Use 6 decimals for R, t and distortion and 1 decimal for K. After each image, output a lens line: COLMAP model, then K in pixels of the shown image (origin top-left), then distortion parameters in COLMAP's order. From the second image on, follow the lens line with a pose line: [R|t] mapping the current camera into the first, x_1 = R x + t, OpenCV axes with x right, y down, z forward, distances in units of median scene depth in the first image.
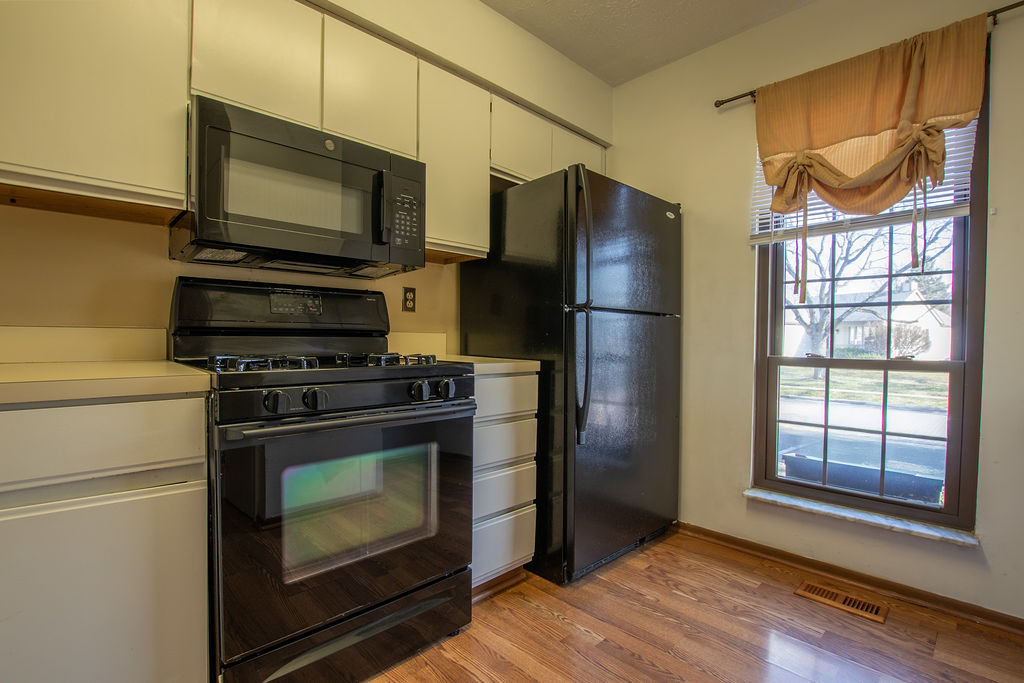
lens RADIAL K [[482.6, 0, 510.9], [0, 482.6, 350.5], [0, 0, 1]] dist [0.001972, -0.001293]
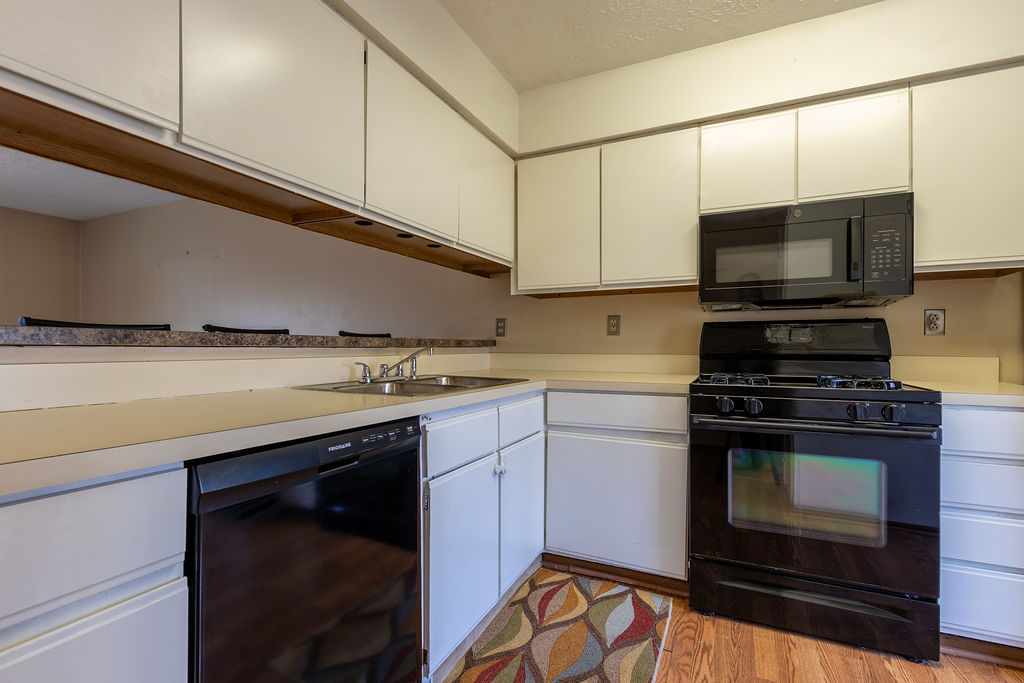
lens RADIAL K [[482.6, 0, 505.4], [0, 482.6, 346.8], [0, 0, 1]] dist [0.001972, -0.001293]
pose [[0.343986, -0.004941, -0.938962, 0.511408], [-0.028263, 0.999479, -0.015613, -0.024706], [0.938549, 0.031909, 0.343667, -0.151701]]
